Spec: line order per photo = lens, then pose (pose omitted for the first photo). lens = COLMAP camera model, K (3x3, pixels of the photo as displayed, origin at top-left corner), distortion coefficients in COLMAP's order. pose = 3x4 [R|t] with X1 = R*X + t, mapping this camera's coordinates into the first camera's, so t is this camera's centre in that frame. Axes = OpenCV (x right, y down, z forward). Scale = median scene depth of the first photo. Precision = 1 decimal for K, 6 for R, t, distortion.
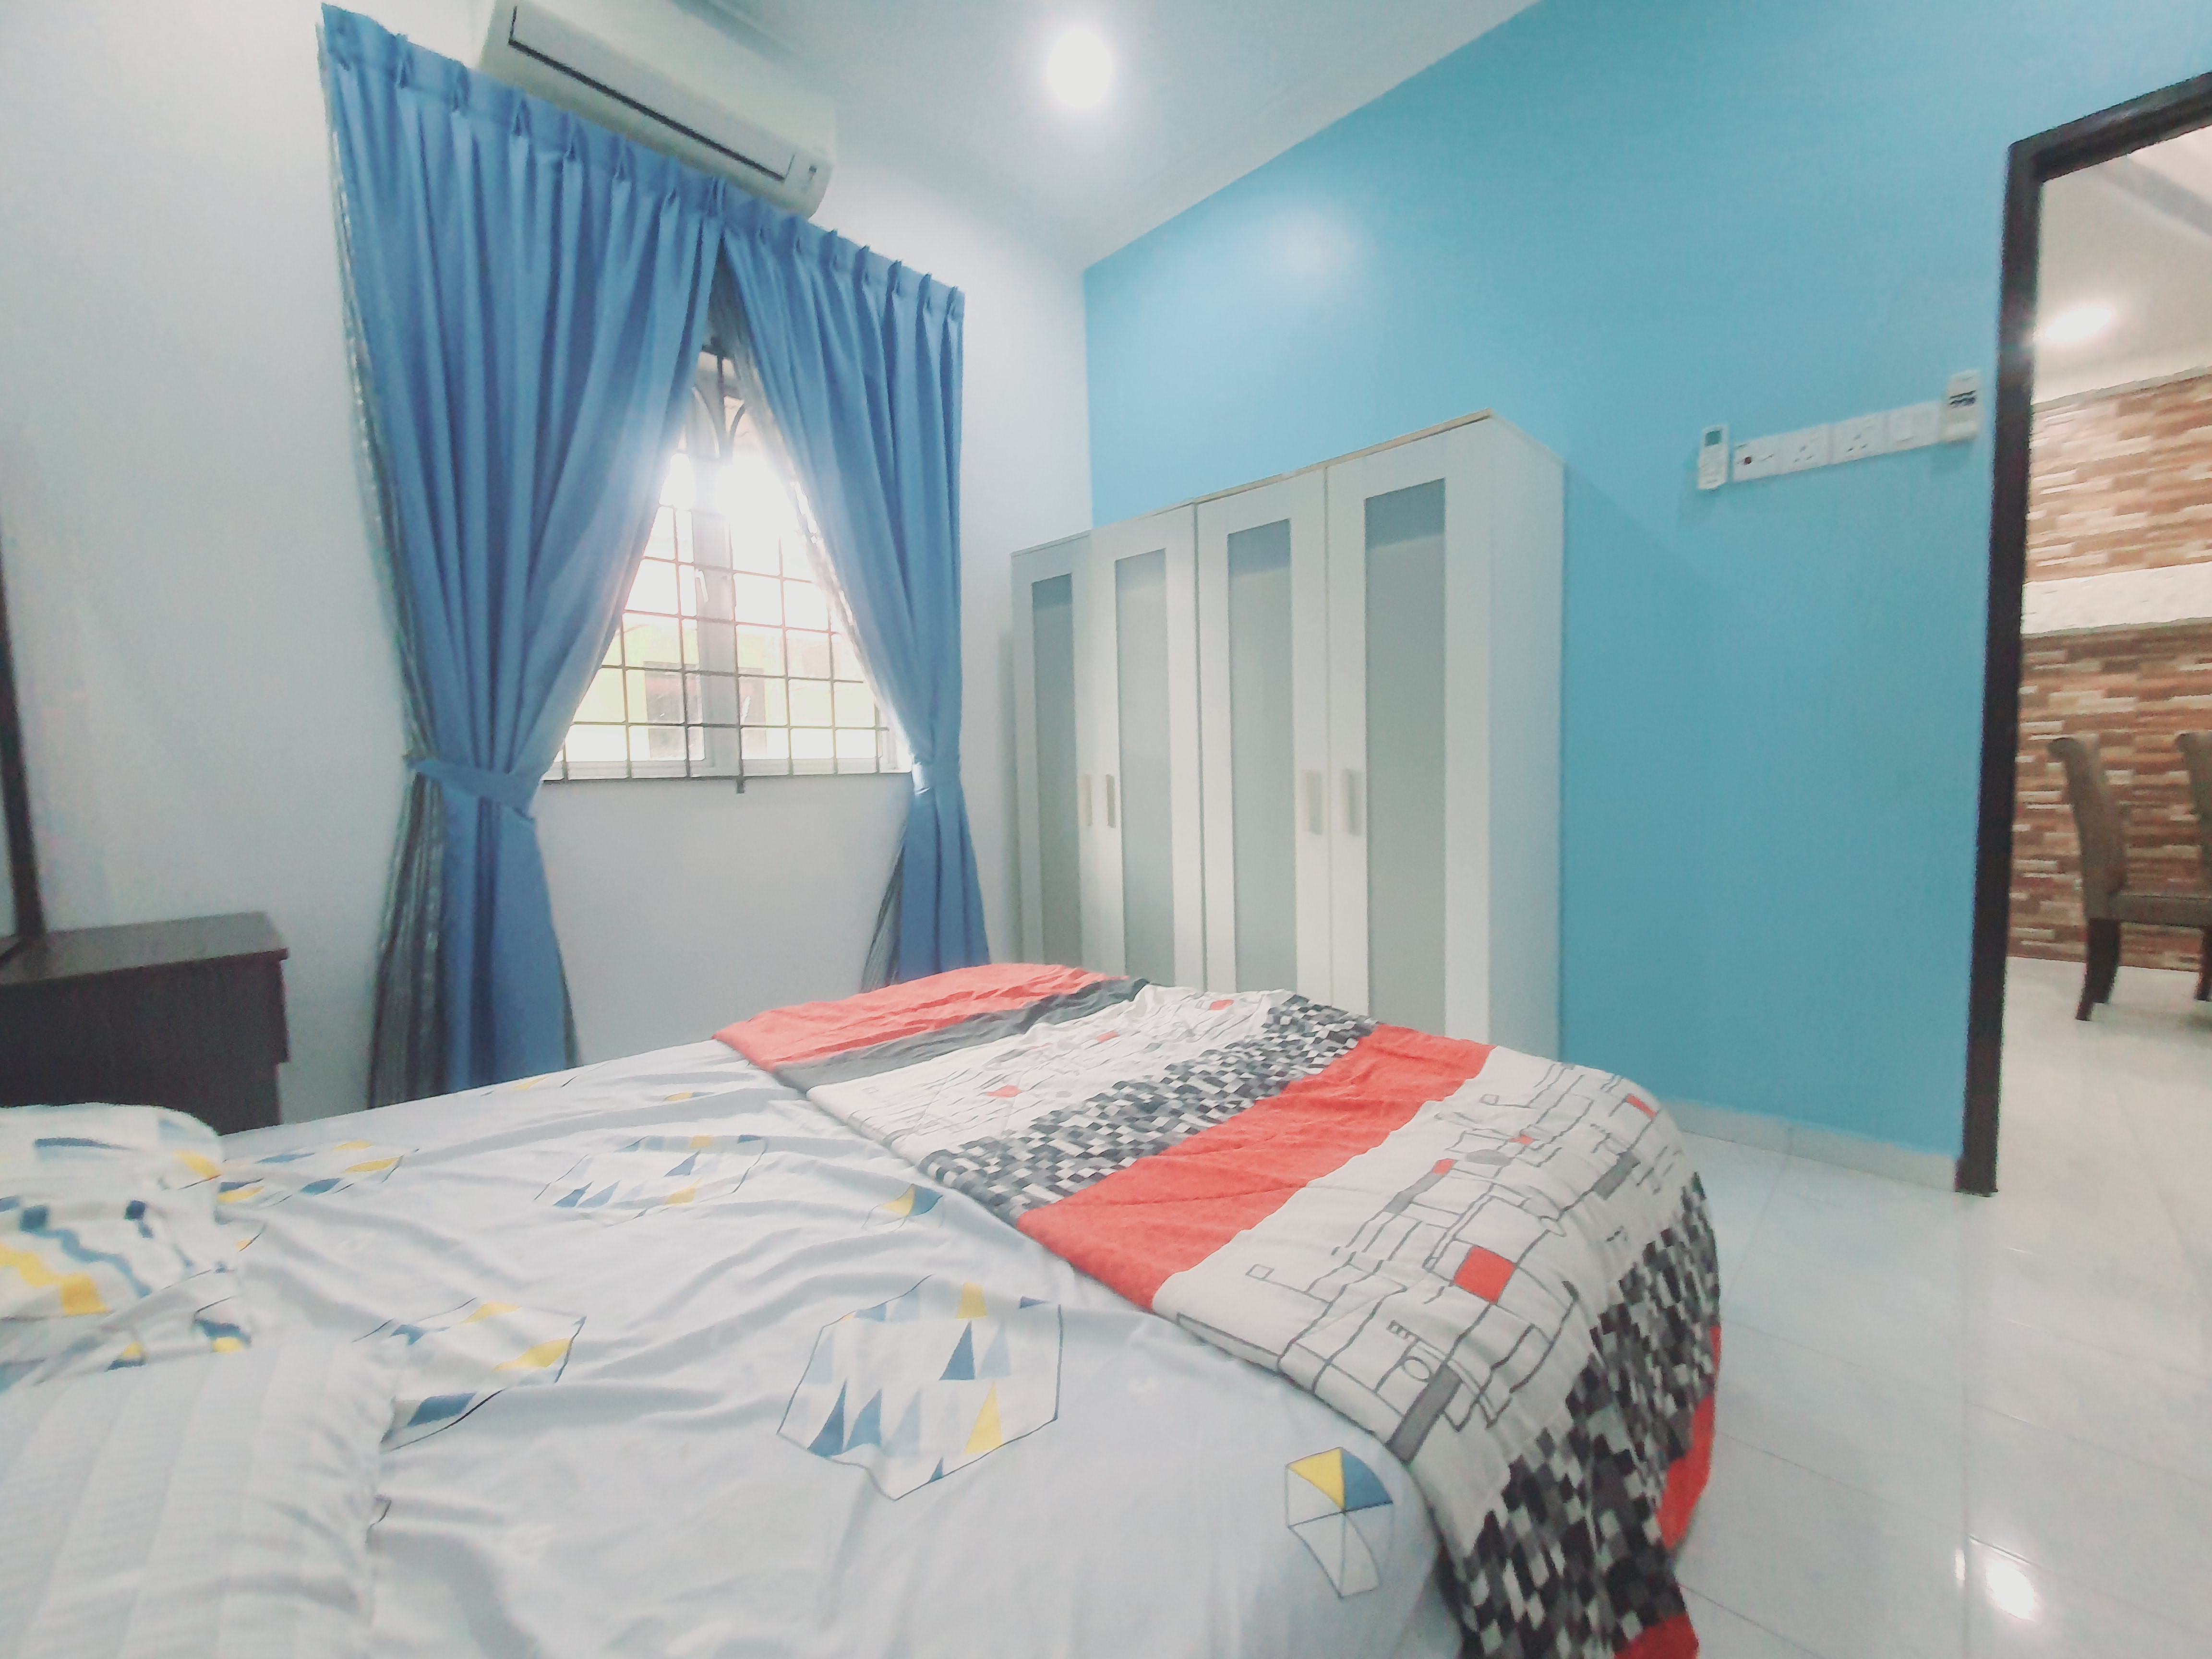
lens RADIAL K [[880.7, 0, 1108.9], [0, 880.7, 831.8], [0, 0, 1]] dist [0.000858, -0.000132]
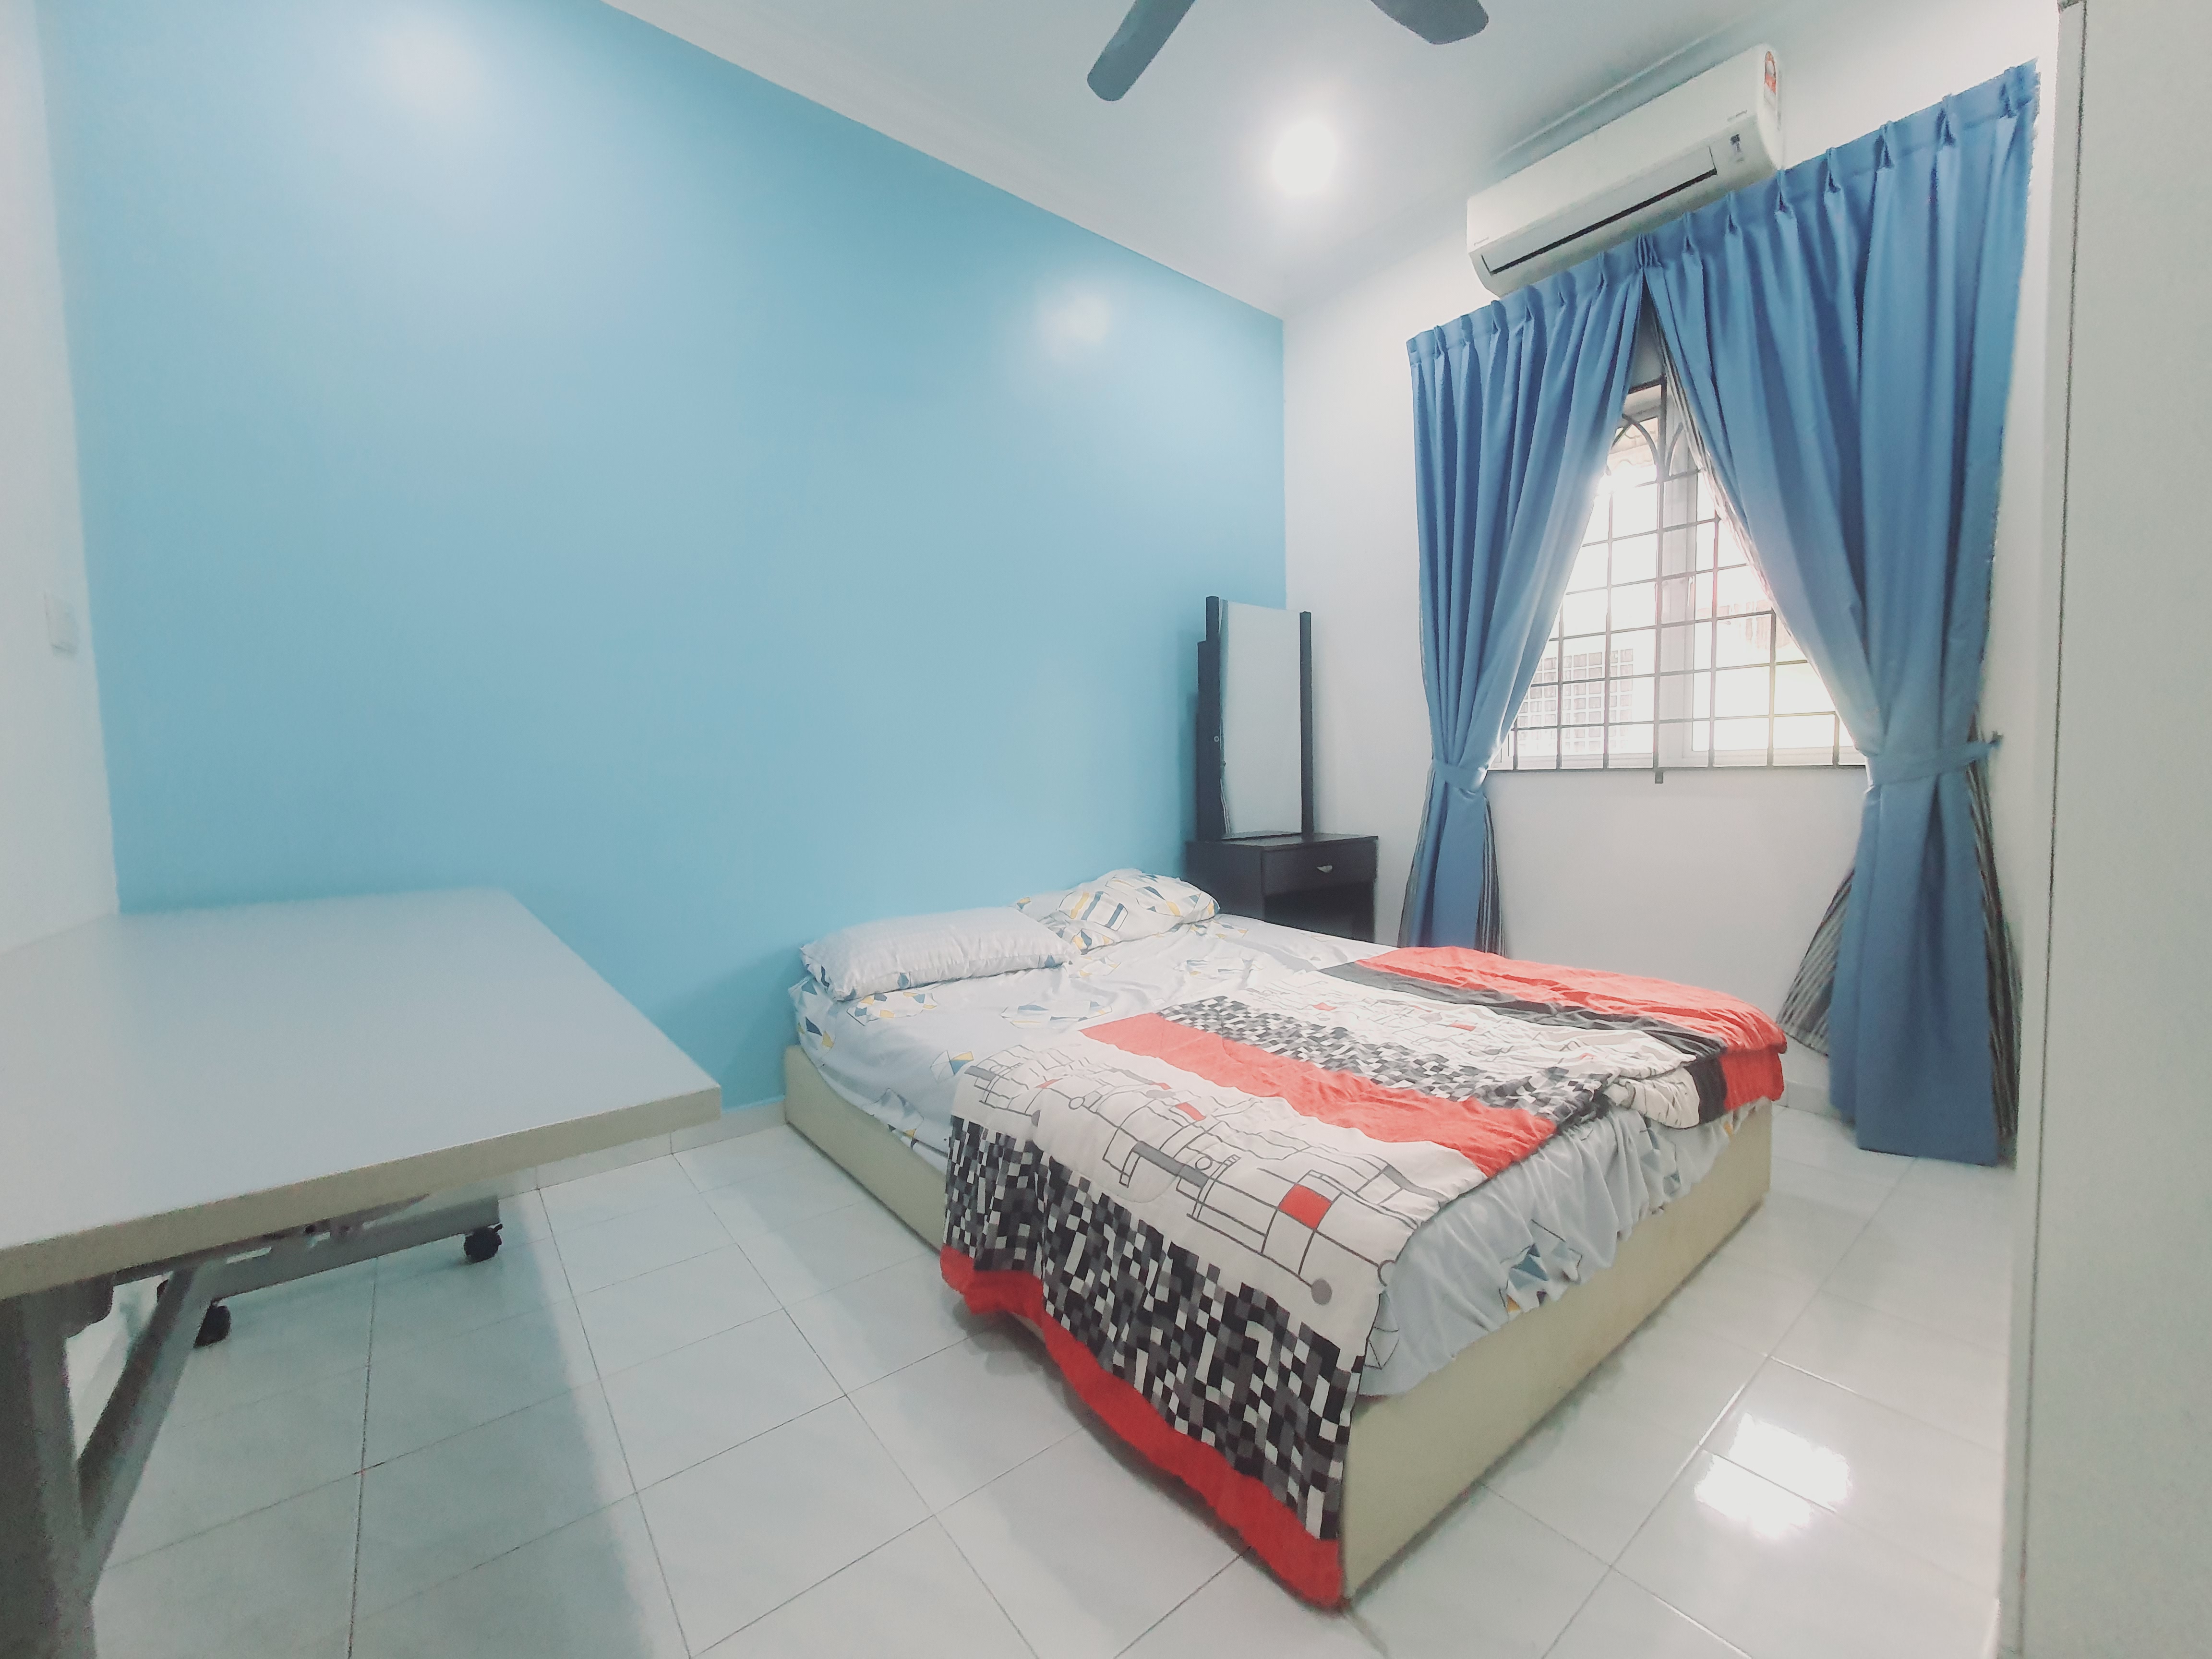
lens RADIAL K [[880.7, 0, 1108.9], [0, 880.7, 831.8], [0, 0, 1]] dist [0.000858, -0.000132]
pose [[-0.124636, 0.096511, -0.987498, 1.051076], [-0.044701, 0.993701, 0.102759, -0.093452], [0.991195, 0.056949, -0.119537, 0.653707]]
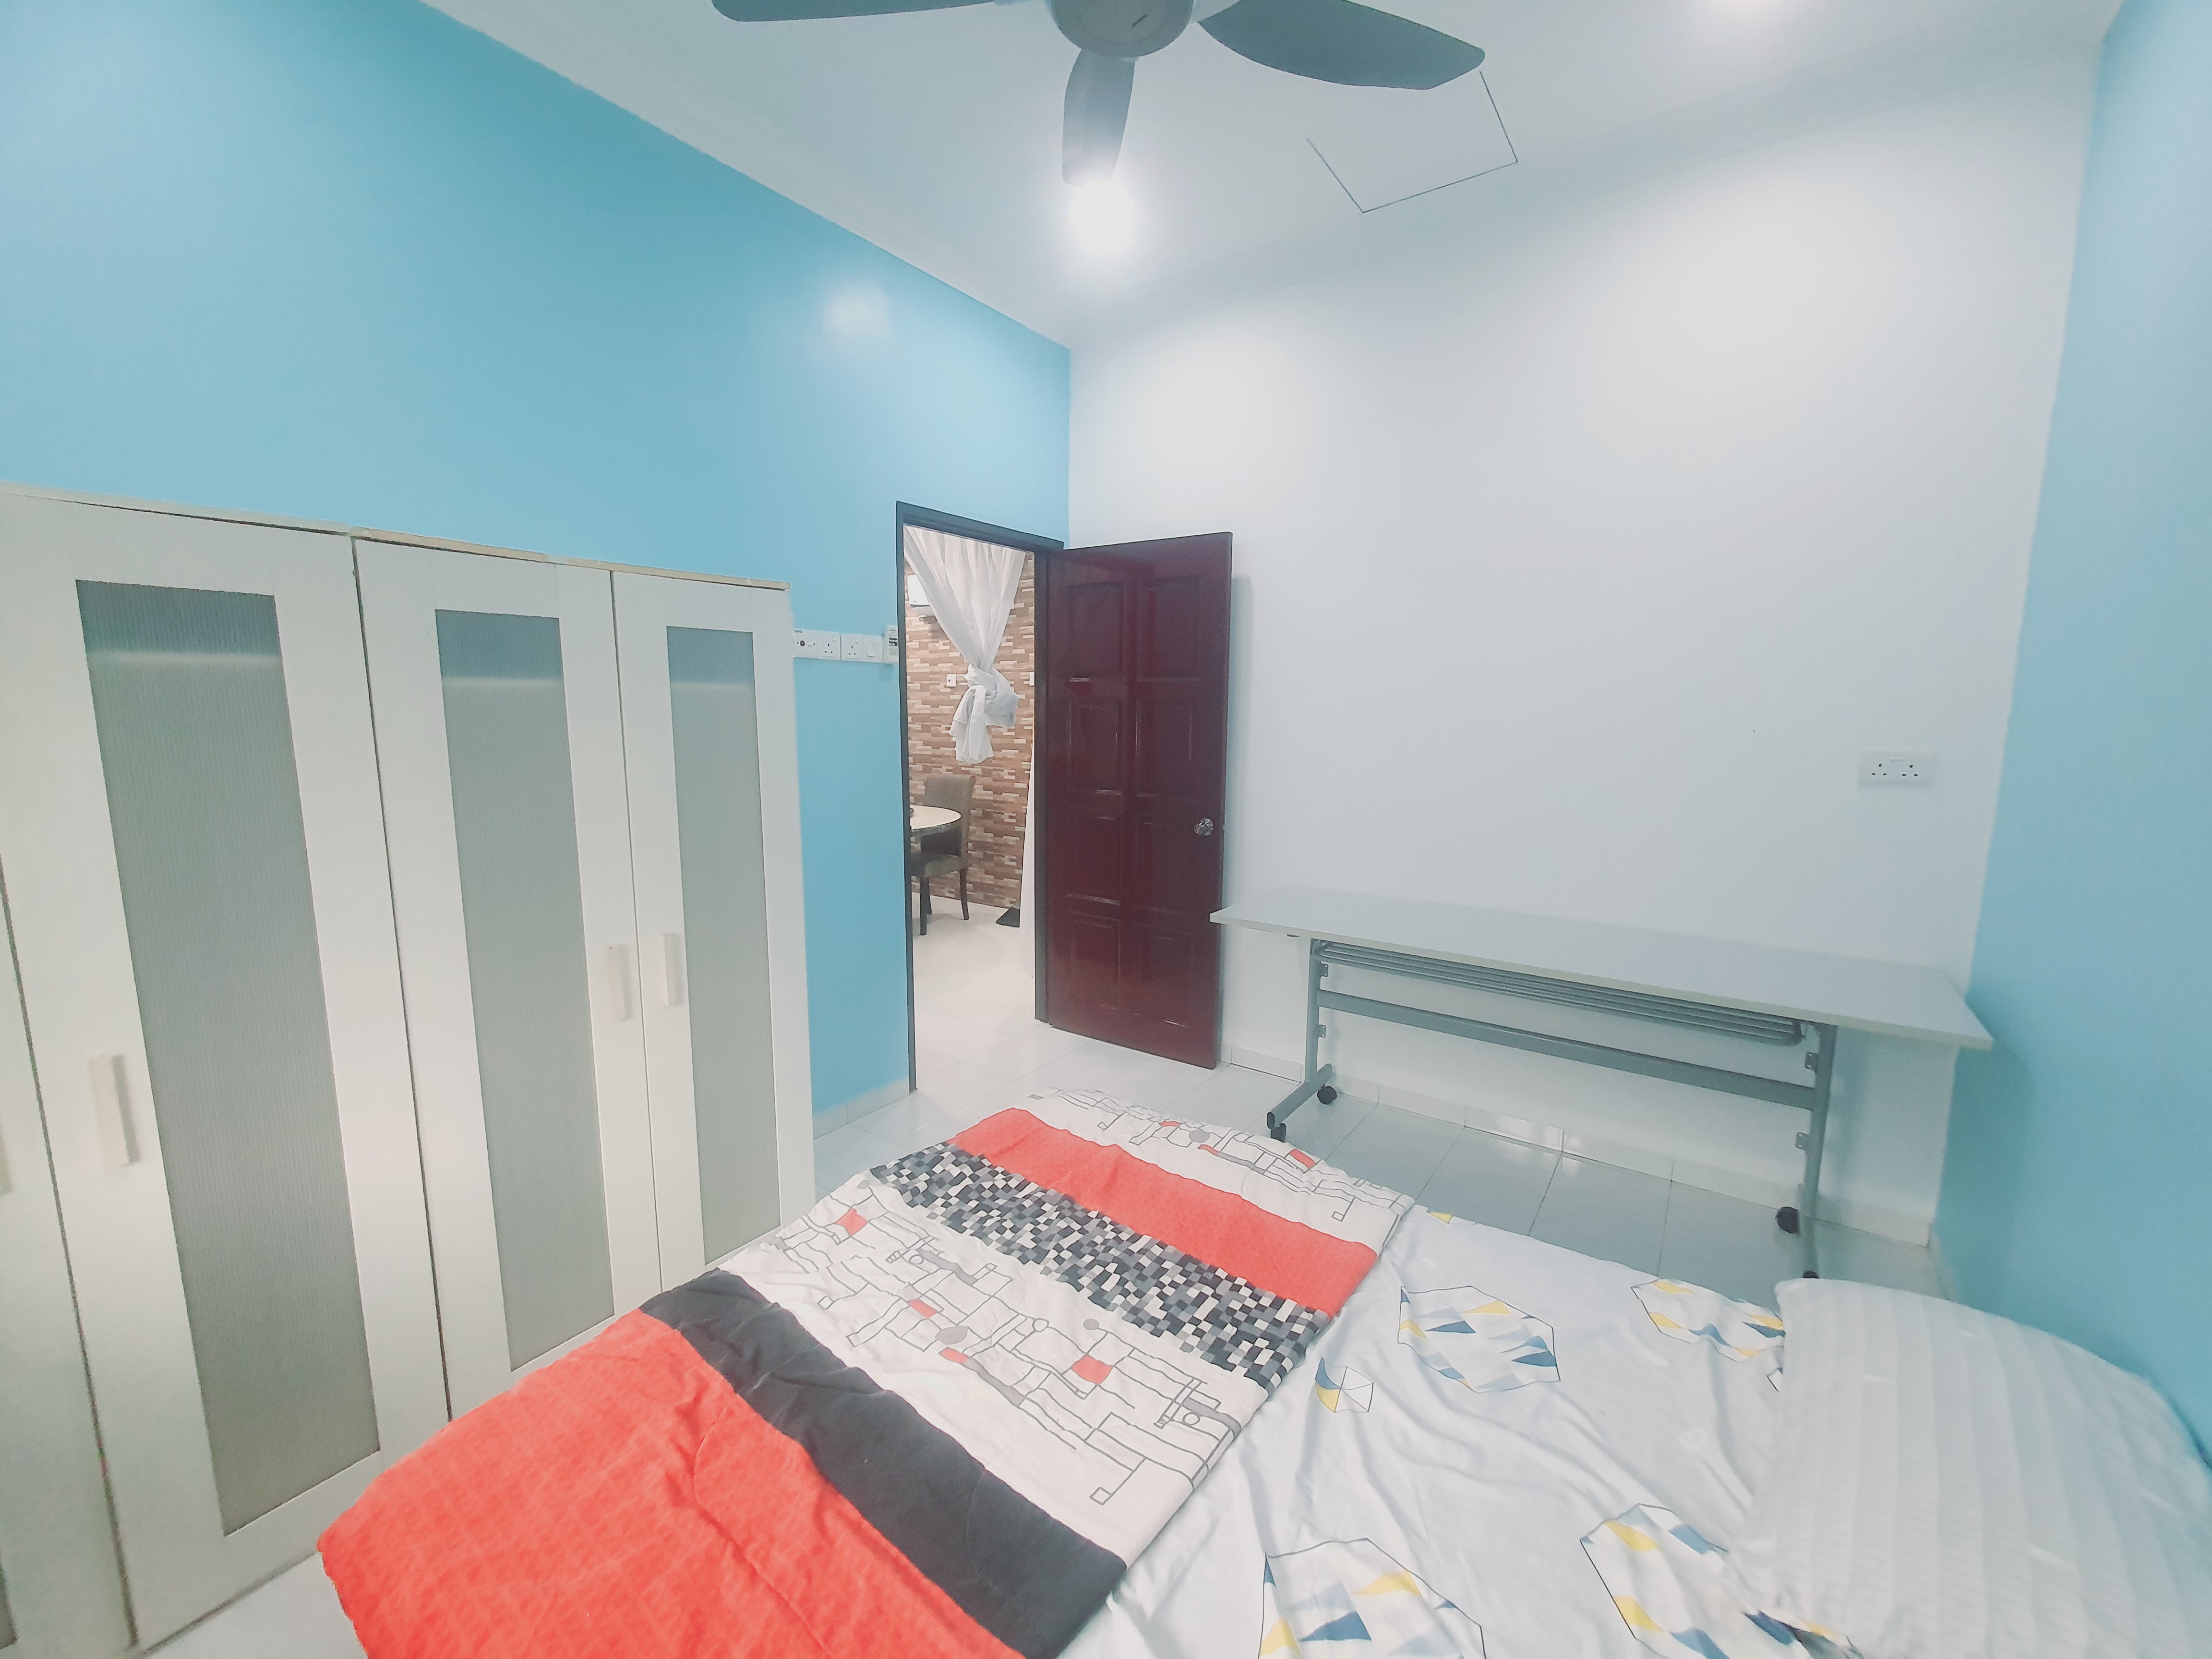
lens RADIAL K [[880.7, 0, 1108.9], [0, 880.7, 831.8], [0, 0, 1]] dist [0.000858, -0.000132]
pose [[-0.153153, -0.110993, 0.981949, -0.786100], [0.070092, 0.989949, 0.122830, -0.306365], [-0.985714, 0.087639, -0.143834, 0.861751]]
